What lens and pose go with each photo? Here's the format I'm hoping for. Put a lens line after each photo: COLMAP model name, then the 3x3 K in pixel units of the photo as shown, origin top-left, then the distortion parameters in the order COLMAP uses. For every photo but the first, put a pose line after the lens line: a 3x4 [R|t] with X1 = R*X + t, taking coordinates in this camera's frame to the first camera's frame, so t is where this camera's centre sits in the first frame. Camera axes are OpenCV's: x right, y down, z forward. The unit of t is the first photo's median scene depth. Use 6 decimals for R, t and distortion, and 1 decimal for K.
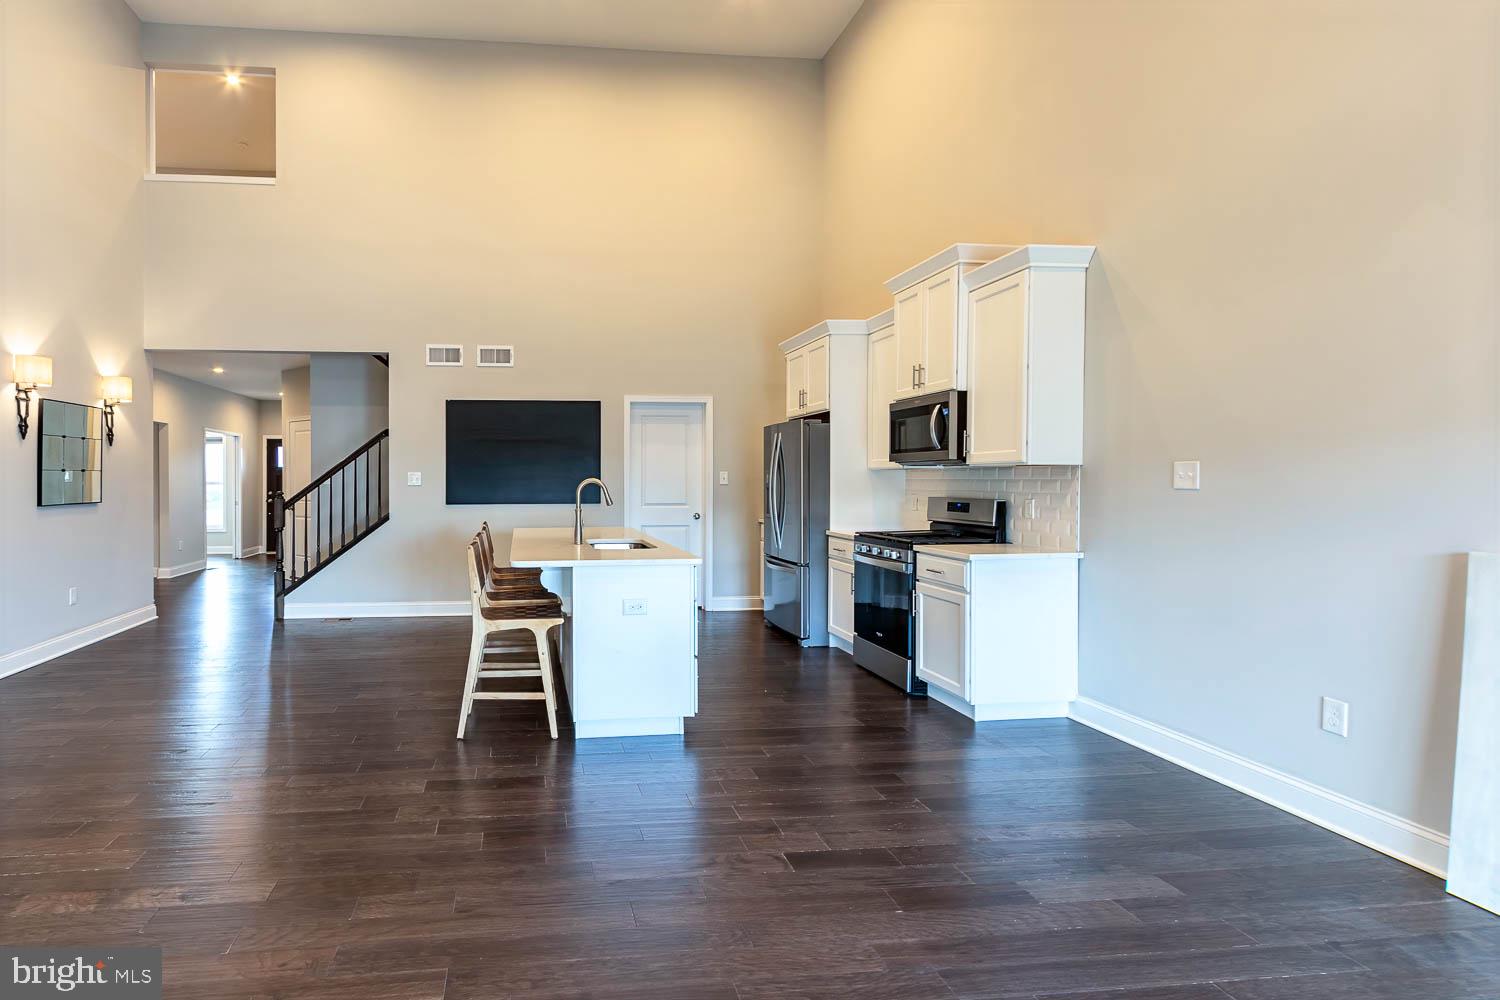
lens RADIAL K [[738.5, 0, 601.9], [0, 738.5, 496.3], [0, 0, 1]] dist [-0.000792, -0.000206]
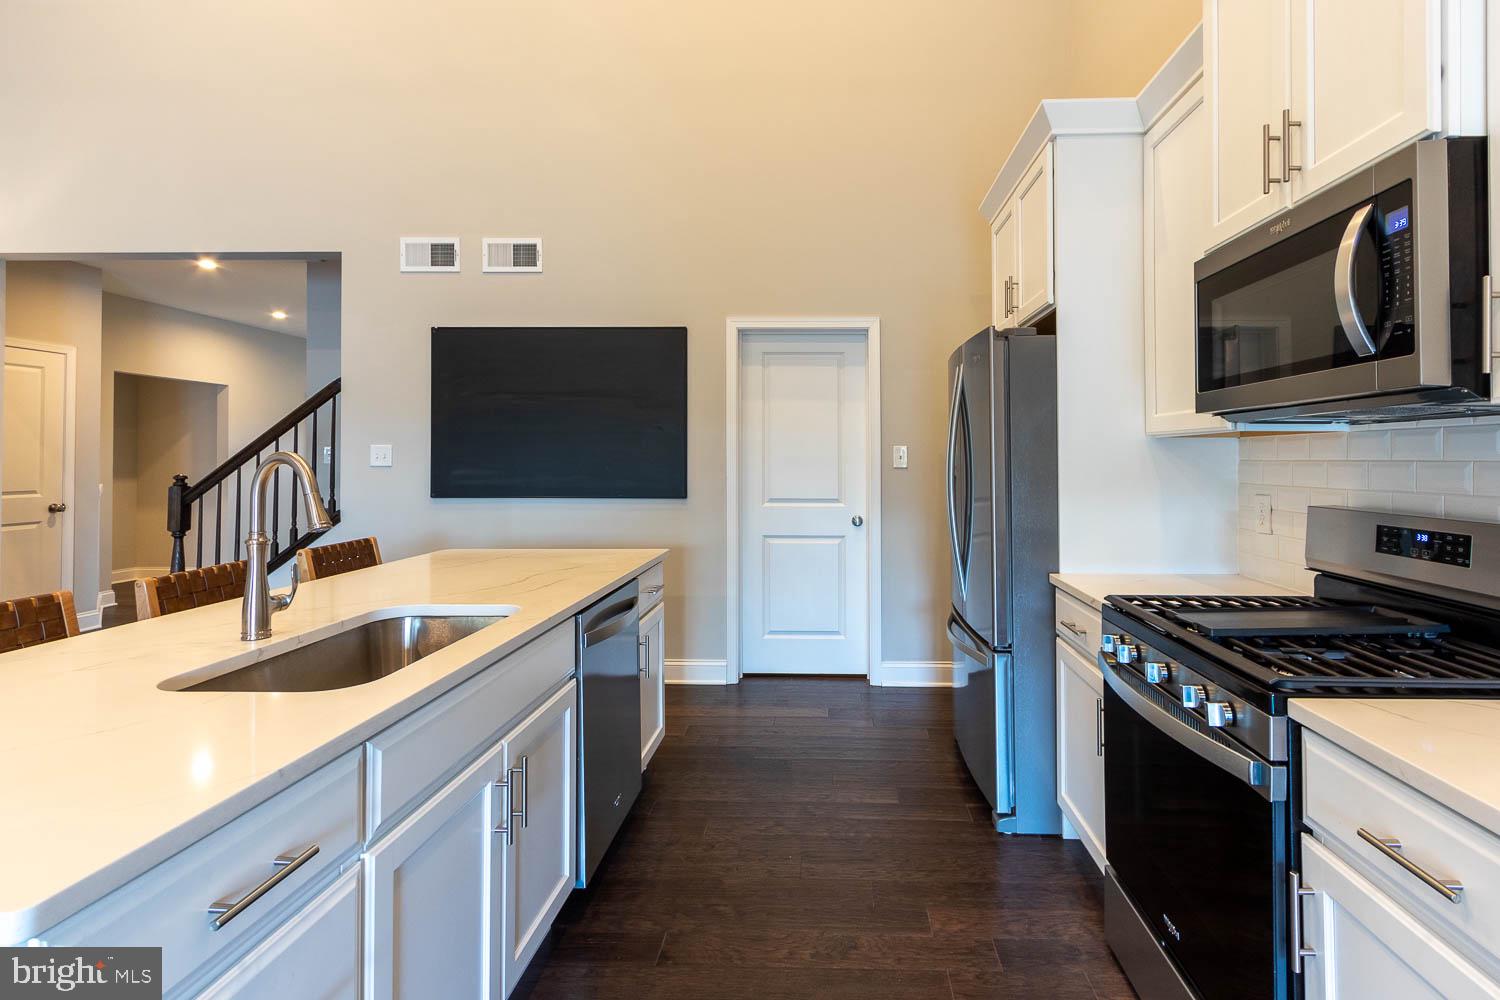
lens RADIAL K [[723.2, 0, 811.0], [0, 723.2, 445.8], [0, 0, 1]] dist [0.000445, -0.000078]
pose [[0.991798, 0.002322, -0.127791, 0.235760], [-0.007838, 0.999058, -0.042672, -0.012003], [0.127572, 0.043324, 0.990883, 0.595160]]
